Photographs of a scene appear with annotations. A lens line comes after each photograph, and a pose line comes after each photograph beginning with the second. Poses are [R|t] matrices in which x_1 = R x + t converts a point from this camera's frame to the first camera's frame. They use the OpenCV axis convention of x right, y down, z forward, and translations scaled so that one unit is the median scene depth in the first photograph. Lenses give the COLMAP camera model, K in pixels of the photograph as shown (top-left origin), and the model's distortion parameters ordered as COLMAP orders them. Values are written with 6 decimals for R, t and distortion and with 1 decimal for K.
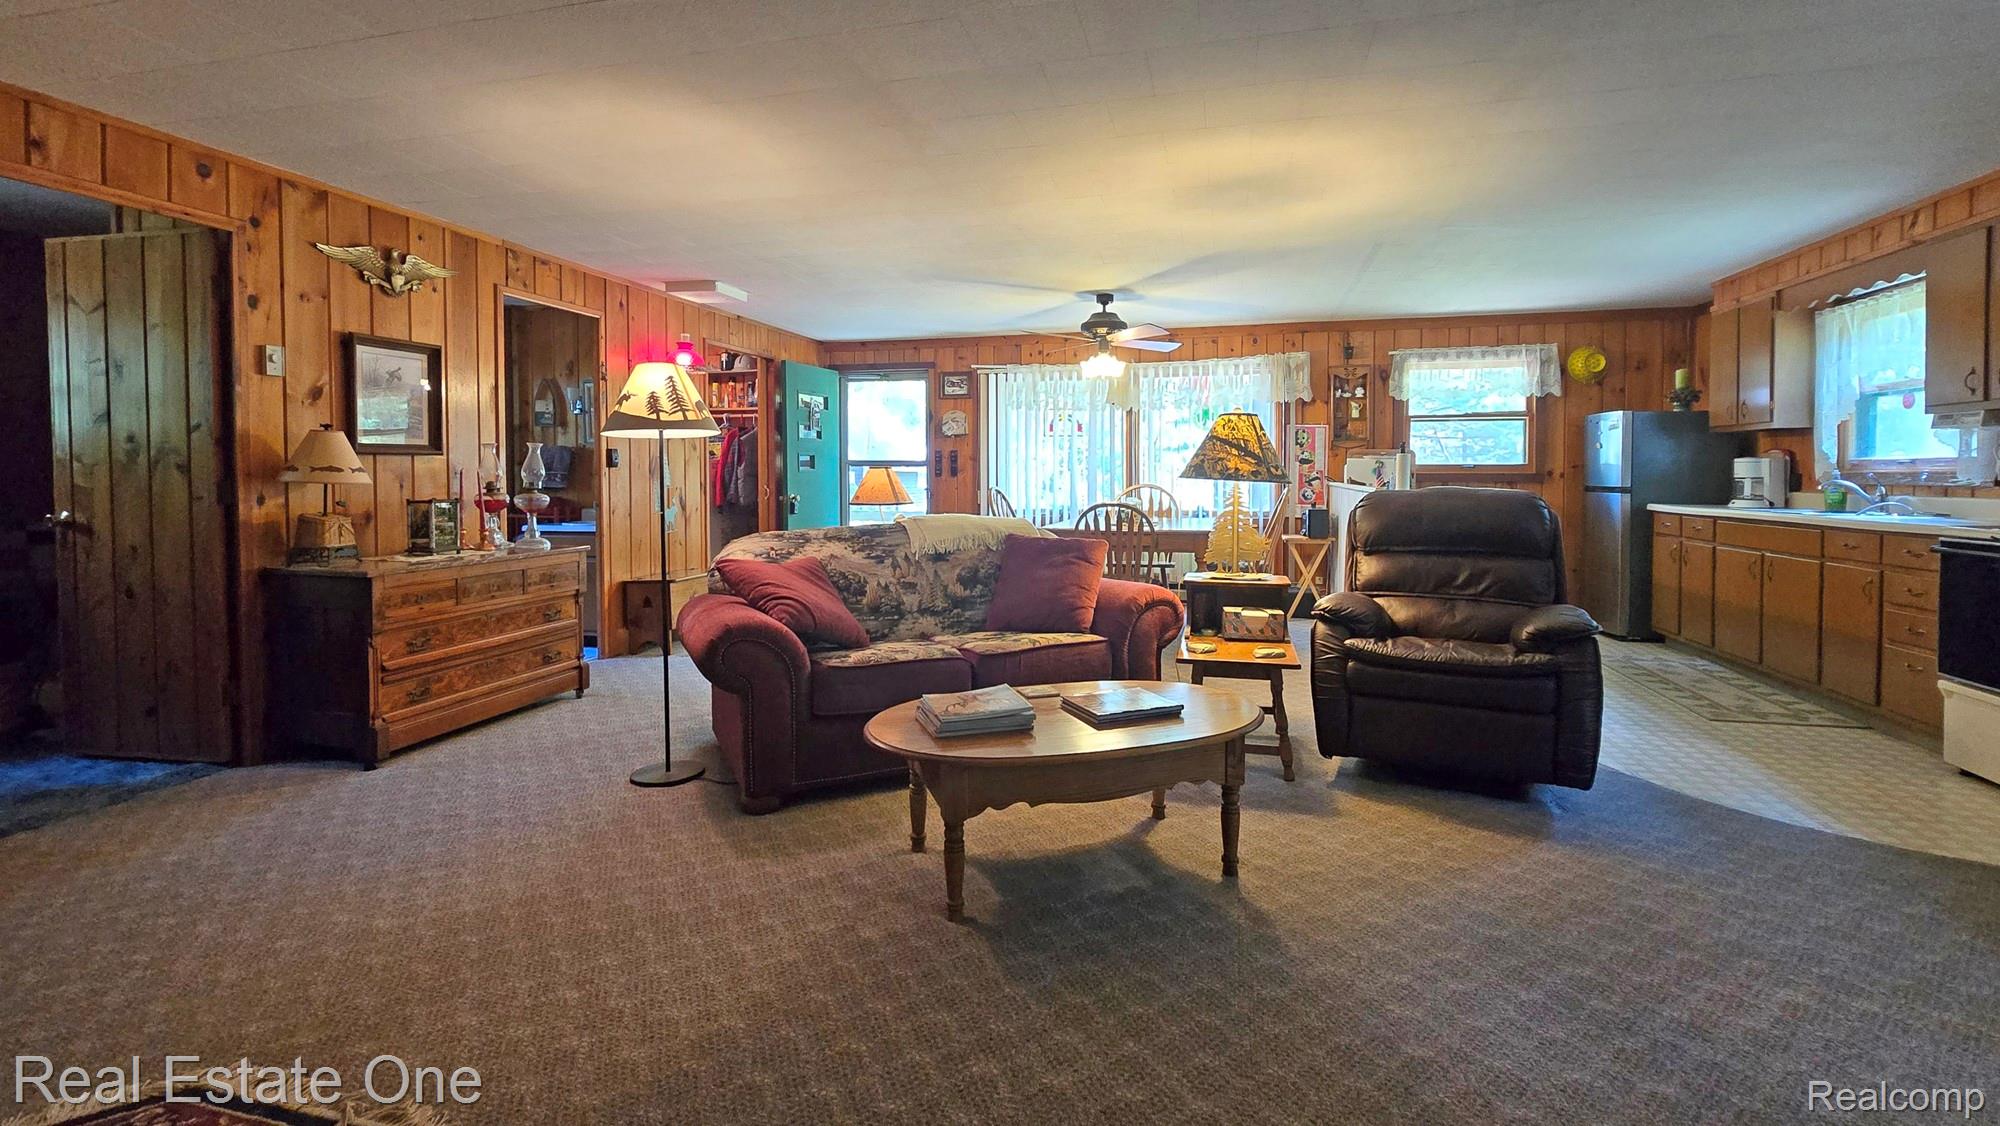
lens RADIAL K [[826.1, 0, 1011.7], [0, 826.1, 493.8], [0, 0, 1]] dist [-0.010635, 0.000227]
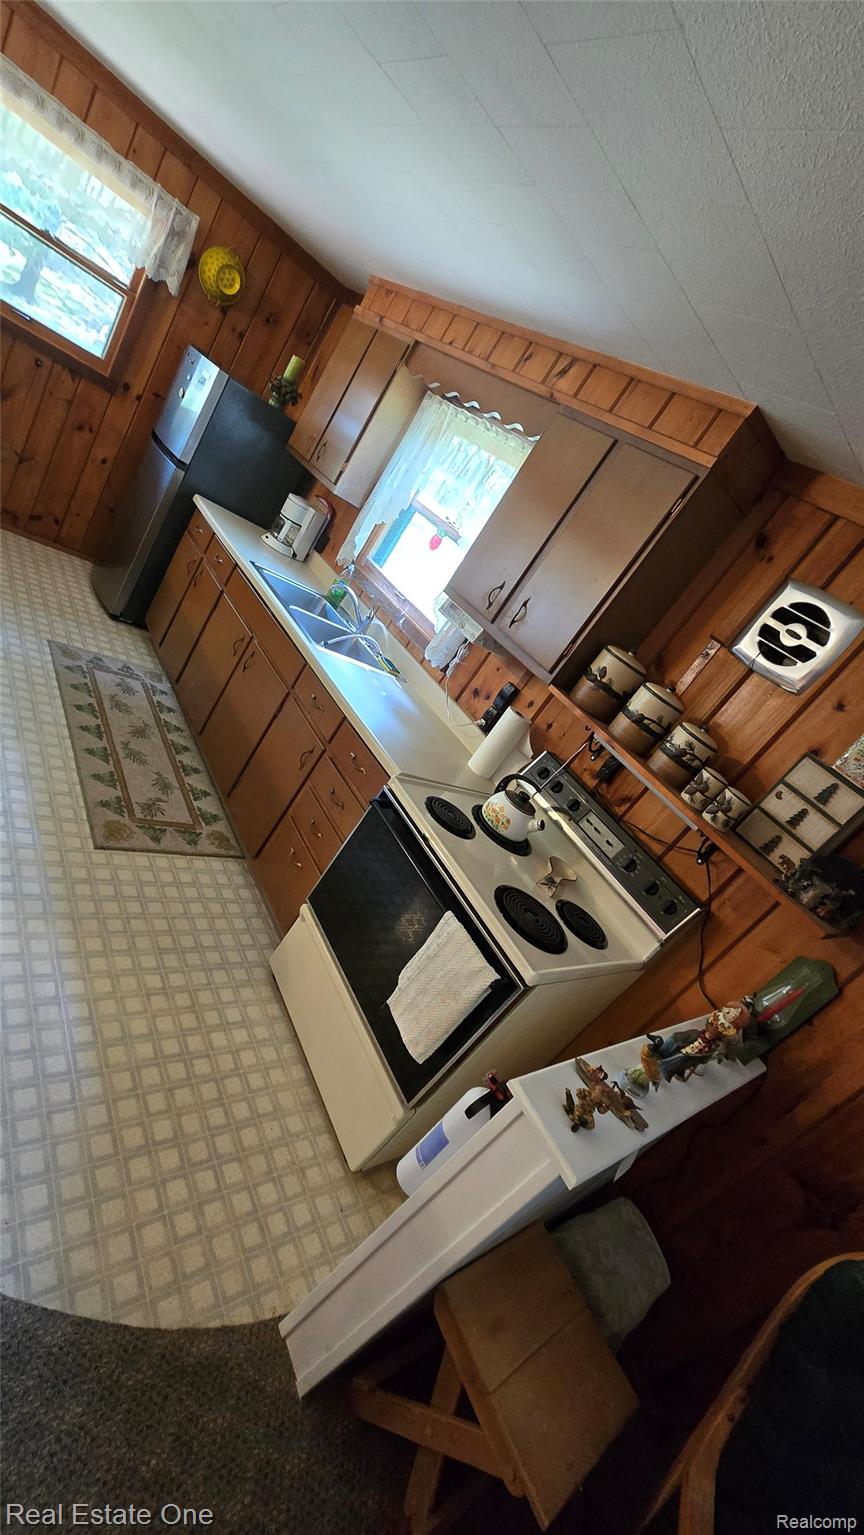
lens RADIAL K [[634.0, 0, 431.1], [0, 634.0, 770.1], [0, 0, 1]] dist [-0.010635, 0.000227]
pose [[0.517373, -0.009933, 0.855702, 0.376142], [-0.530135, 0.781231, 0.329597, -0.120192], [-0.671775, -0.624163, 0.398922, 0.442265]]
